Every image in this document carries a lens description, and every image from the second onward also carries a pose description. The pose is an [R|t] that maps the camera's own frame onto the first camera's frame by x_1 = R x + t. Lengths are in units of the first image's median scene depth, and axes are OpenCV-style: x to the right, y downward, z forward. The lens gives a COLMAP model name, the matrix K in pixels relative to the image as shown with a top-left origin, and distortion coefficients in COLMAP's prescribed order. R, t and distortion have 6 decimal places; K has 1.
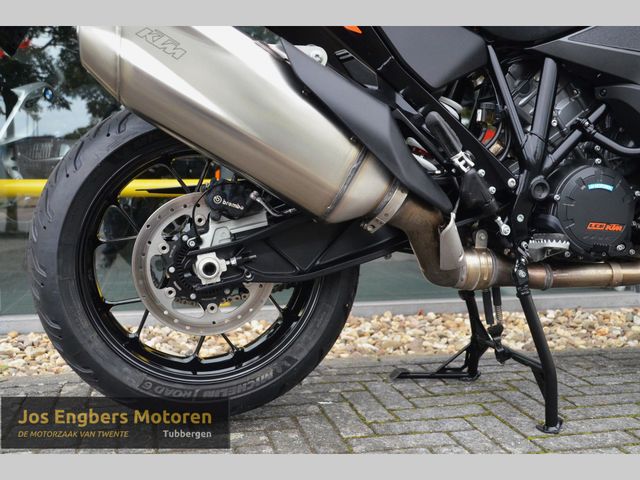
lens RADIAL K [[698.7, 0, 320.9], [0, 698.7, 254.8], [0, 0, 1]] dist [-0.001422, 0.054969]
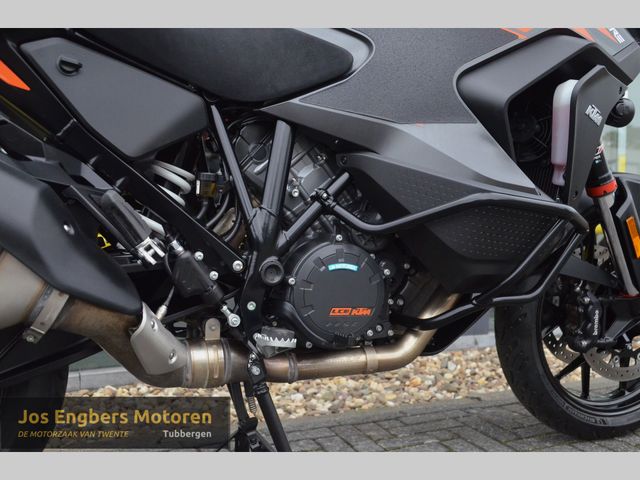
lens RADIAL K [[643.1, 0, 328.9], [0, 643.1, 252.1], [0, 0, 1]] dist [-0.022195, 0.010834]
pose [[0.986948, -0.020361, 0.159750, 0.258433], [0.025646, 0.999187, -0.031097, -0.092863], [-0.158987, 0.034788, 0.986668, 0.208515]]
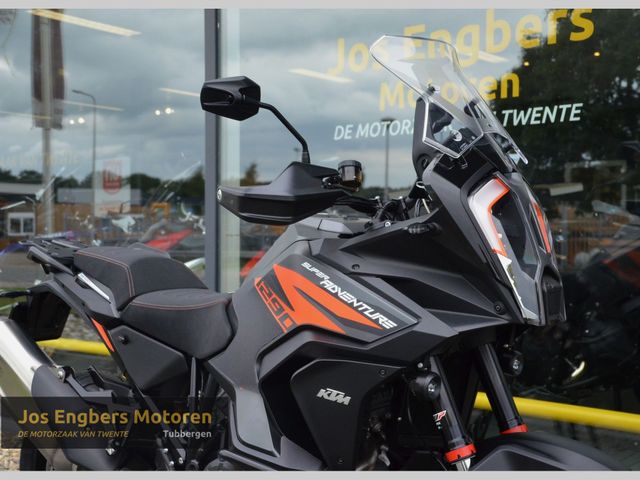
lens RADIAL K [[889.4, 0, 366.1], [0, 889.4, 248.9], [0, 0, 1]] dist [0.023253, 0.483899]
pose [[0.621849, 0.011196, -0.783057, 1.897783], [-0.079948, 0.995581, -0.049255, -0.465339], [0.779045, 0.093233, 0.619997, 0.143009]]
